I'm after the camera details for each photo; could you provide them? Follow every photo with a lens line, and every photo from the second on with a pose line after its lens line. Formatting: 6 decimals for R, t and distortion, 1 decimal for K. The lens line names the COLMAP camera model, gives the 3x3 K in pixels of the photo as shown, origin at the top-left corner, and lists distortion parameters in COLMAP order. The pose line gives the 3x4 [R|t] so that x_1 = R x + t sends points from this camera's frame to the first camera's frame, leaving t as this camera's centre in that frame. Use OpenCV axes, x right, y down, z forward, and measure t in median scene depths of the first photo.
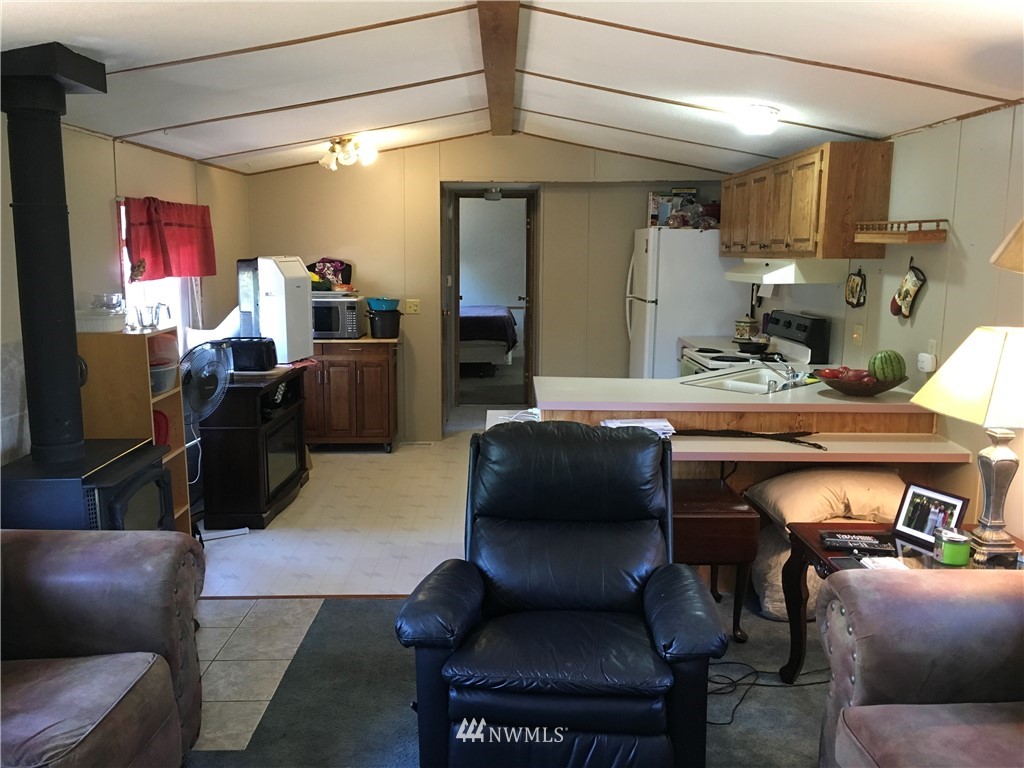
lens RADIAL K [[869.8, 0, 513.1], [0, 869.8, 382.8], [0, 0, 1]] dist [0.082198, -0.118833]
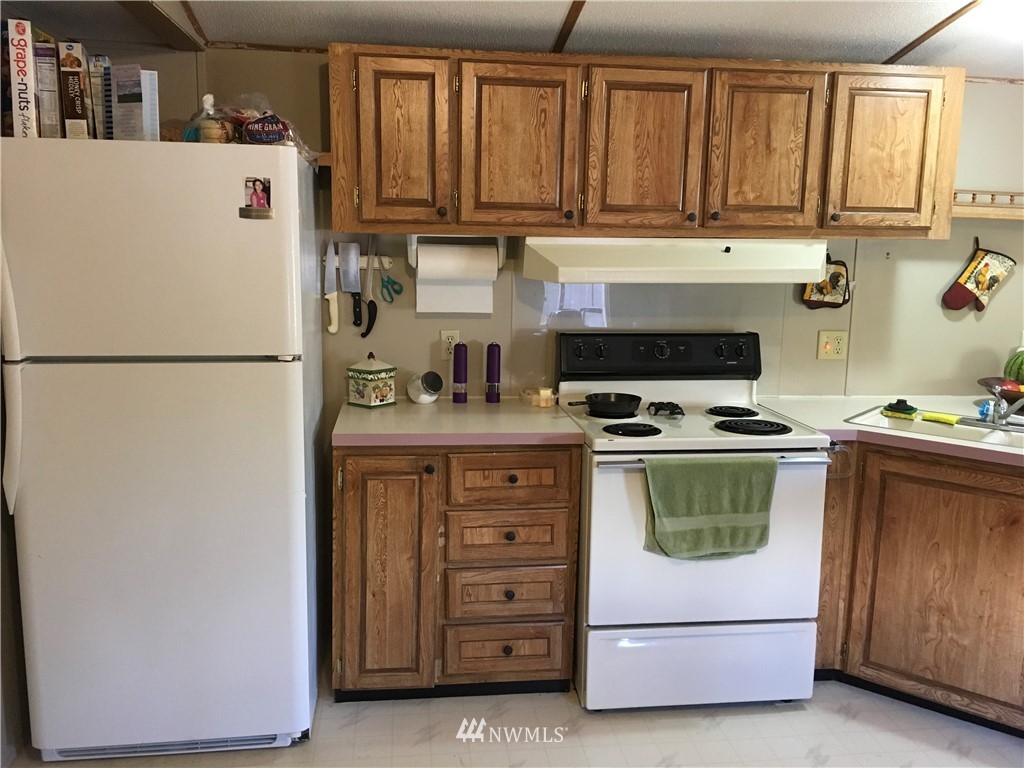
lens RADIAL K [[869.8, 0, 513.1], [0, 869.8, 382.8], [0, 0, 1]] dist [0.082198, -0.118833]
pose [[-0.106509, -0.171971, 0.979327, -0.284297], [0.133715, 0.973506, 0.185492, -0.194175], [-0.985280, 0.150707, -0.080692, 1.332951]]
